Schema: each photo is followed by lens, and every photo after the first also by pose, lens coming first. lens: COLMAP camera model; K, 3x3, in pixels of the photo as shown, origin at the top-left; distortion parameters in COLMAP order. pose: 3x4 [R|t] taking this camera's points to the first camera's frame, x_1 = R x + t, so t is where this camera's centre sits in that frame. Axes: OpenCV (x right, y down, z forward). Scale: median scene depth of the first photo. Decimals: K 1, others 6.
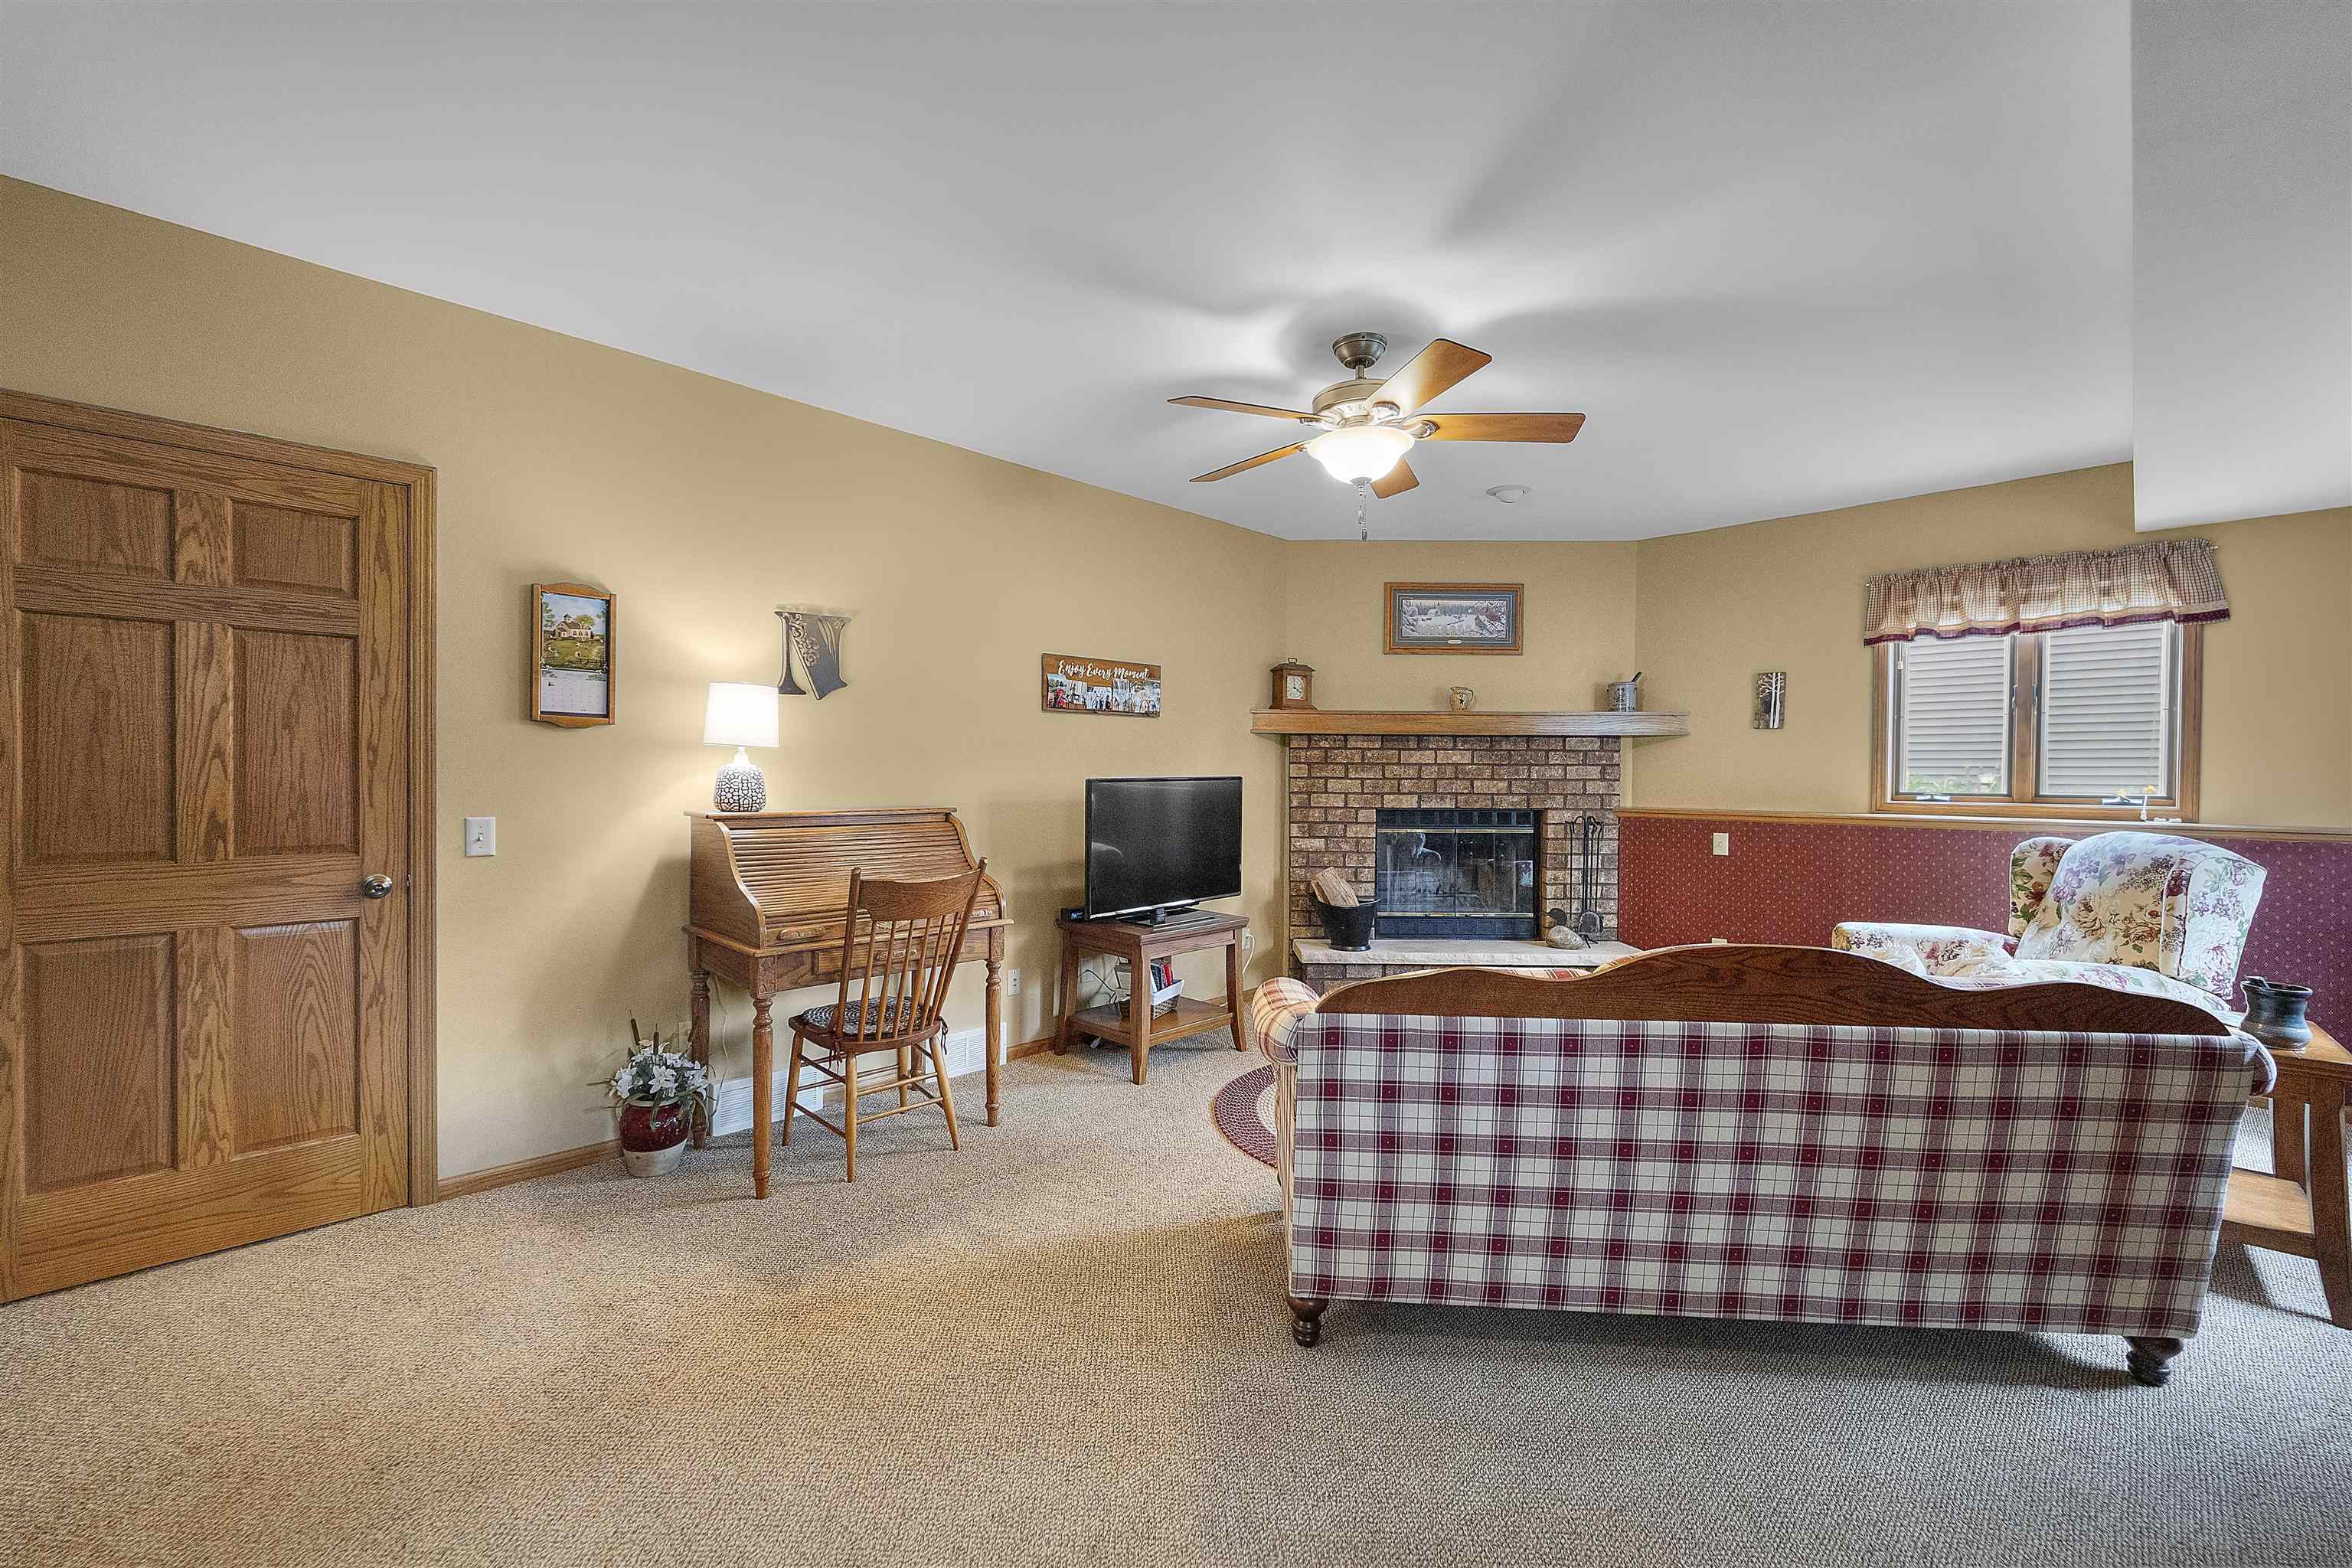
lens RADIAL K [[947.2, 0, 1177.7], [0, 947.2, 782.7], [0, 0, 1]] dist [-0.000068, -0.003354]
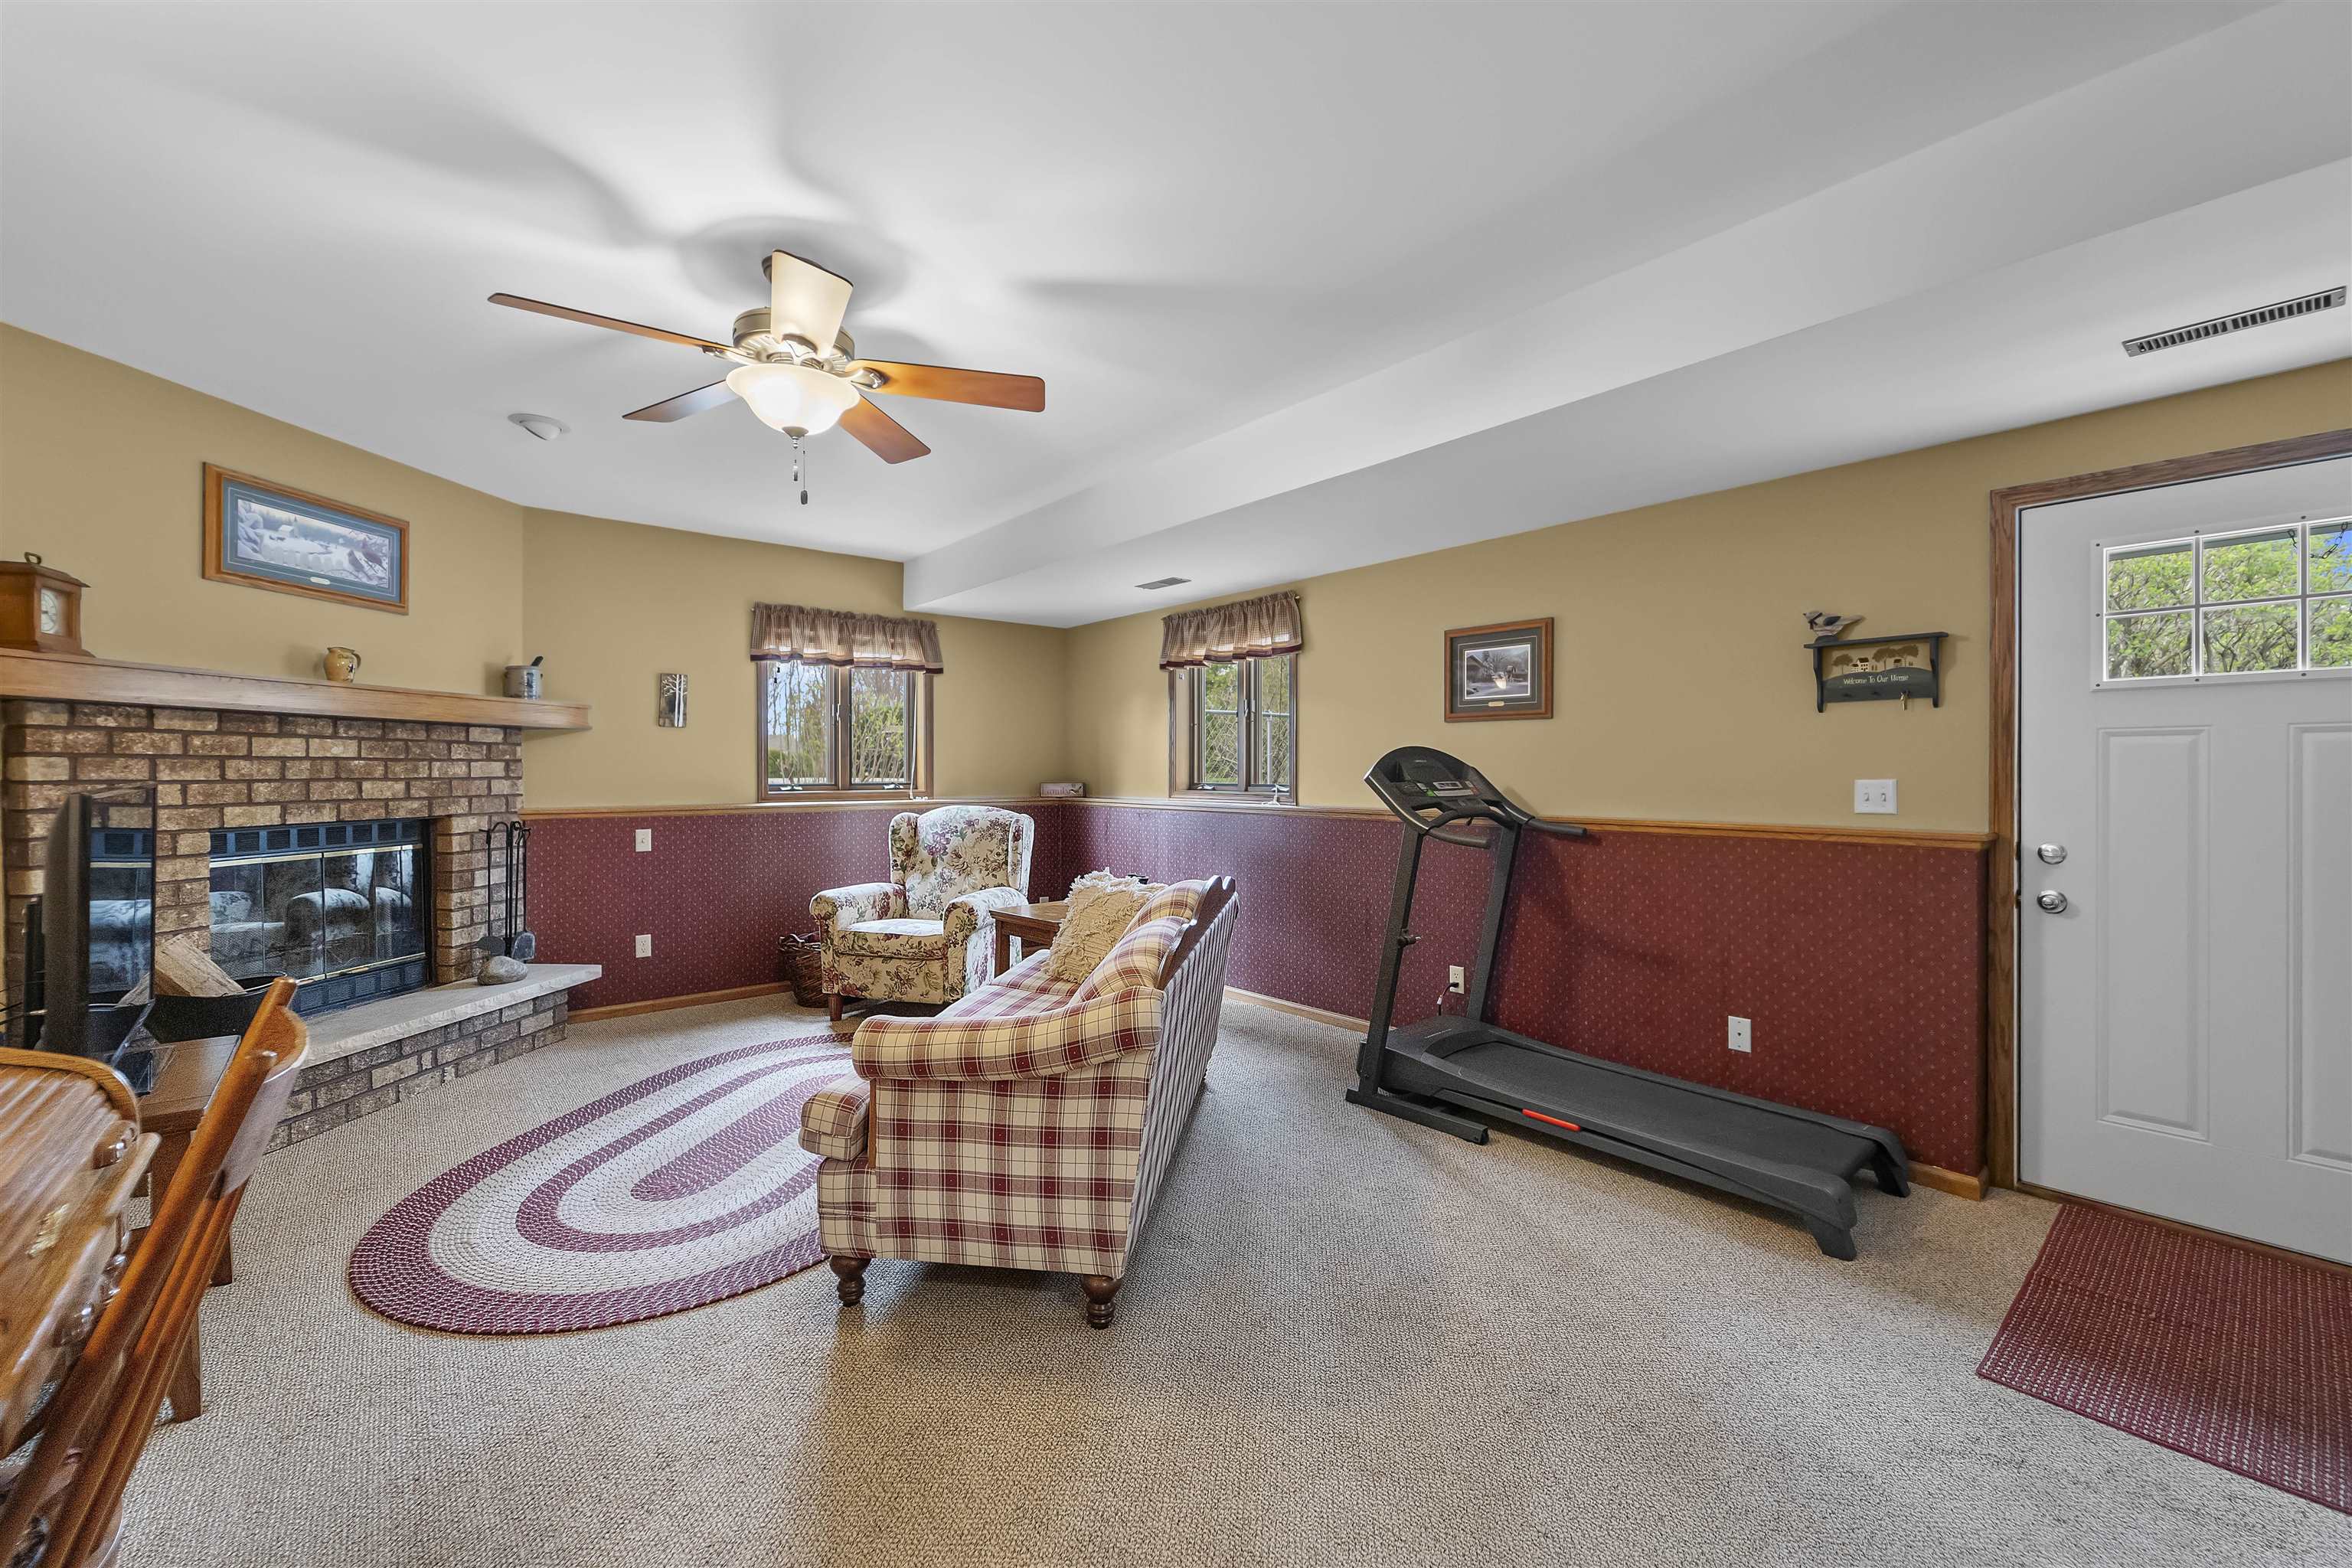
lens RADIAL K [[937.0, 0, 1180.4], [0, 937.0, 771.3], [0, 0, 1]] dist [-0.000037, -0.000167]
pose [[0.080765, -0.007422, 0.996706, -0.342474], [0.011487, 0.999913, 0.006515, -0.007604], [-0.996667, 0.010923, 0.080844, 0.327365]]
